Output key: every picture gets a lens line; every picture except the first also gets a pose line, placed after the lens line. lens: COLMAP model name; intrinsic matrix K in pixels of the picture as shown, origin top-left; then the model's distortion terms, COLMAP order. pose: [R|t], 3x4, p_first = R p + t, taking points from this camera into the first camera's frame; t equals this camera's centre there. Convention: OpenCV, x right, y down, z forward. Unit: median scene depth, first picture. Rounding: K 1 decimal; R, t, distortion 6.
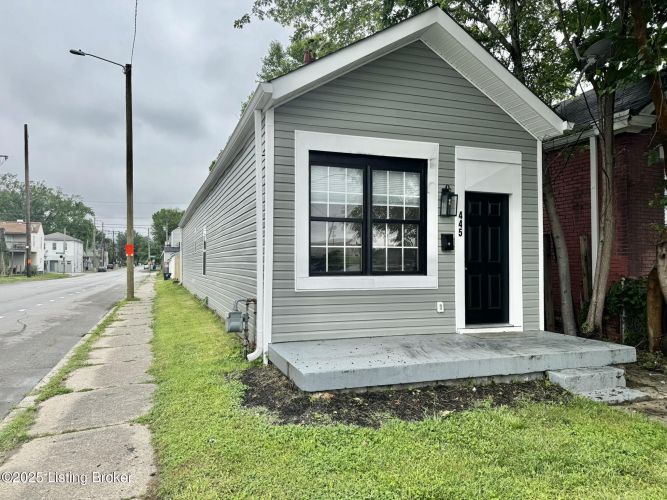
lens RADIAL K [[466.4, 0, 334.0], [0, 466.4, 247.0], [0, 0, 1]] dist [0.043955, -0.071216]
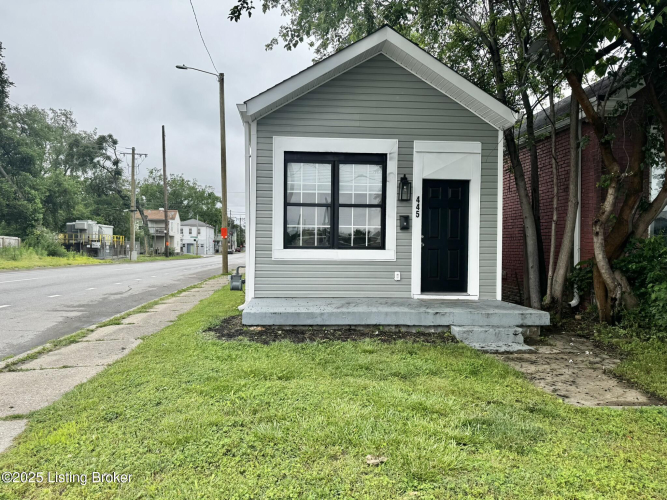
lens RADIAL K [[466.4, 0, 333.3], [0, 466.4, 251.8], [0, 0, 1]] dist [0.043955, -0.071216]
pose [[0.967315, 0.010834, -0.253347, 0.368734], [-0.000401, 0.999151, 0.041195, 0.015838], [0.253578, -0.039746, 0.966498, -0.206013]]
